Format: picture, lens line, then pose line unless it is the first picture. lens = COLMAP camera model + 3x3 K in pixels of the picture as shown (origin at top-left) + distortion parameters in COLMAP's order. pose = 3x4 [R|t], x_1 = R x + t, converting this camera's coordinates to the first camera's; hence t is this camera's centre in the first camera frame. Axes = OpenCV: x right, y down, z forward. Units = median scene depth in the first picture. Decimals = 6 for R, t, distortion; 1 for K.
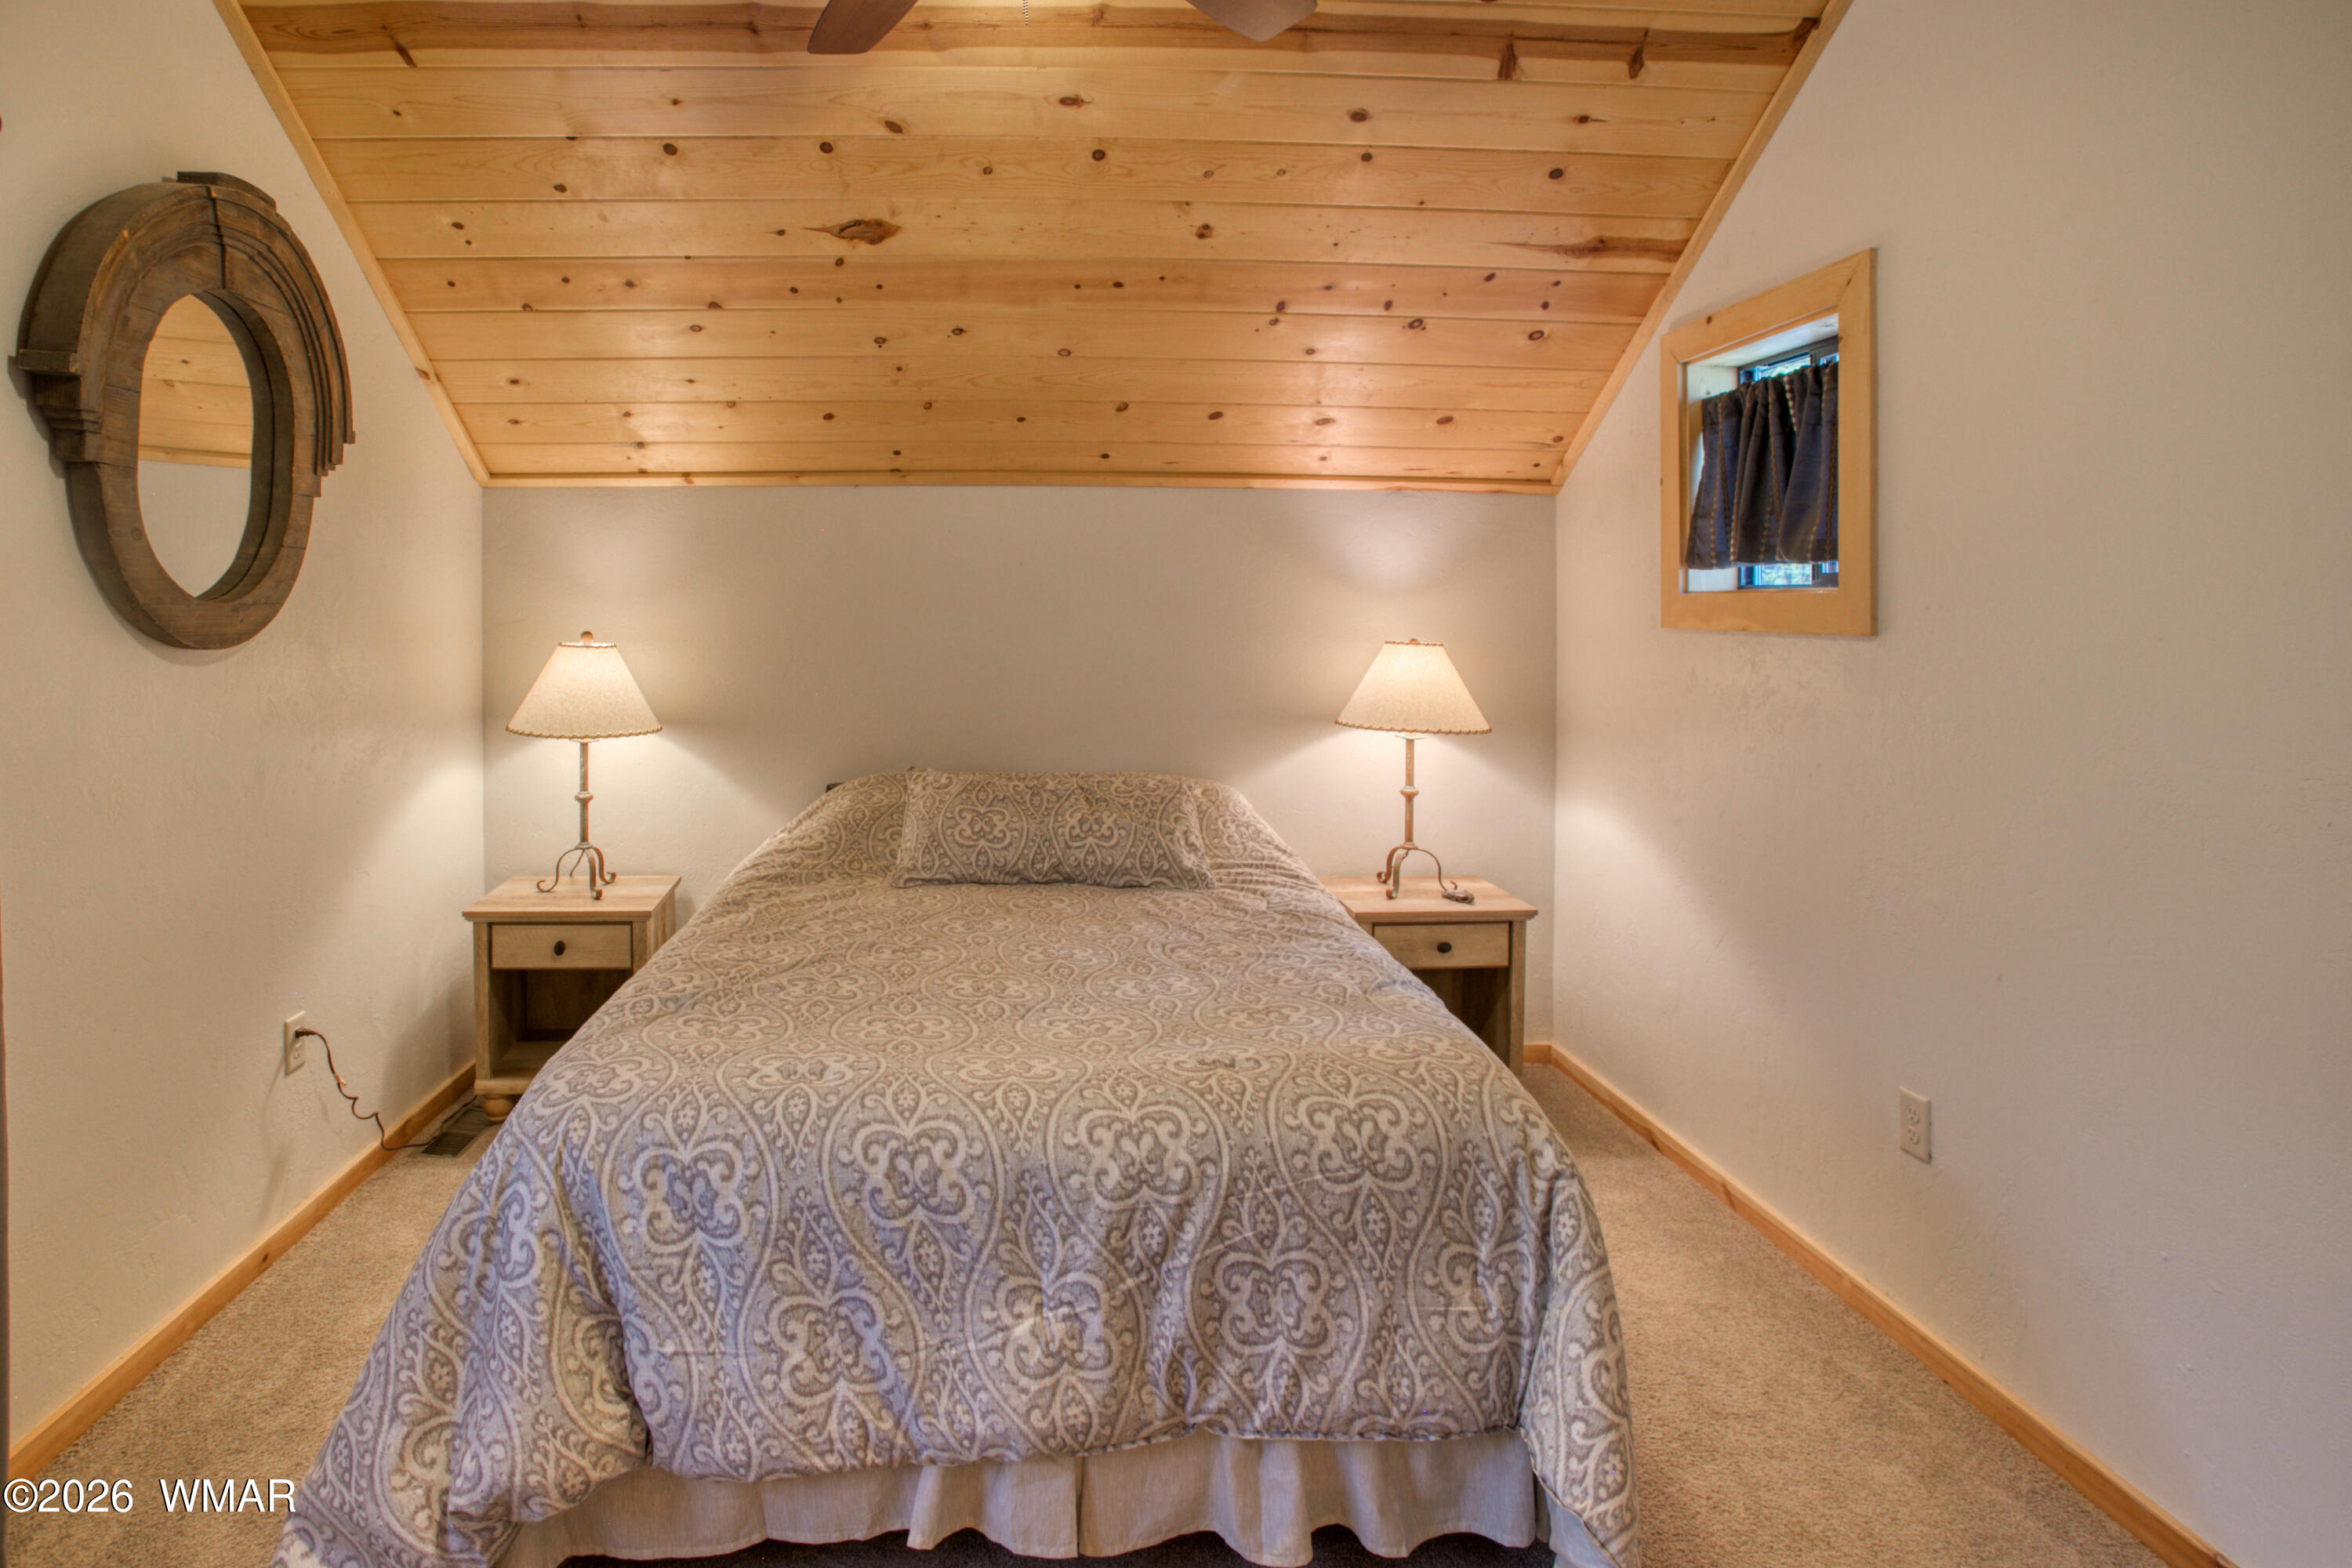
lens RADIAL K [[1173.2, 0, 1179.0], [0, 1173.2, 655.7], [0, 0, 1]] dist [-0.080613, 0.039239]
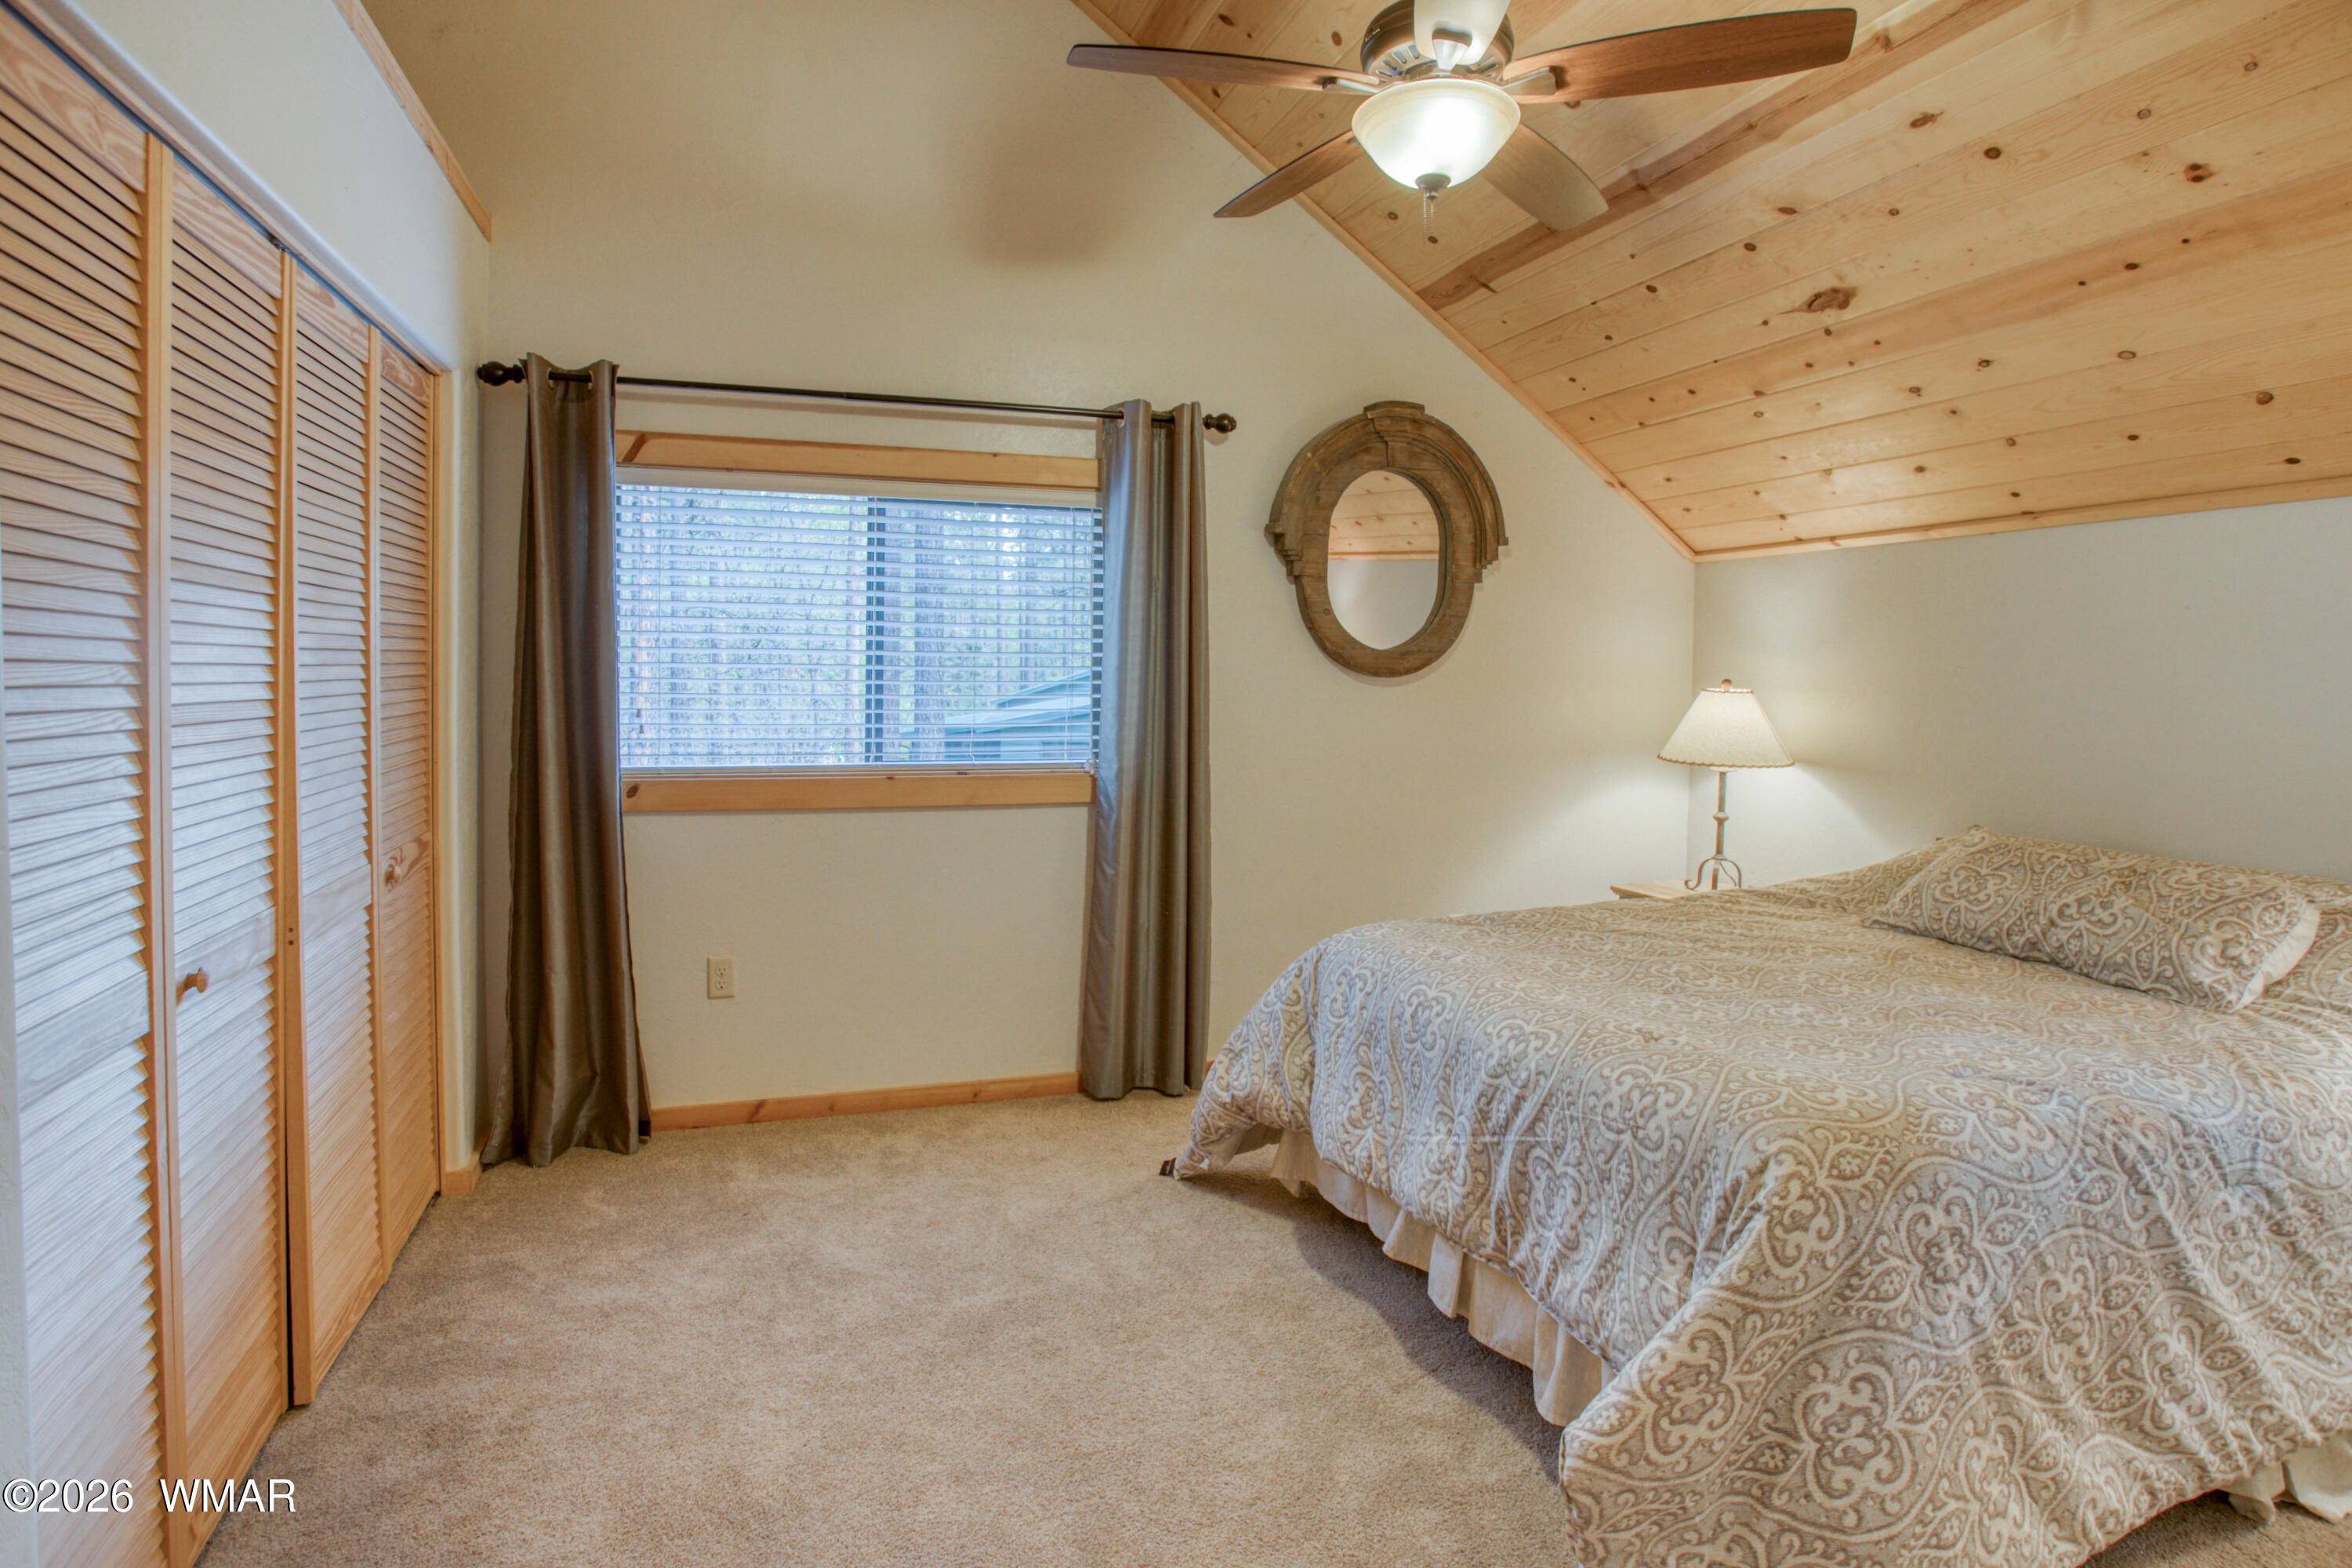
lens RADIAL K [[1153.2, 0, 1195.5], [0, 1153.2, 773.9], [0, 0, 1]] dist [-0.079368, 0.042691]
pose [[0.330467, 0.087378, -0.939764, 0.856512], [-0.045071, 0.996030, 0.076761, 0.022975], [0.942741, 0.016989, 0.333093, 0.175936]]
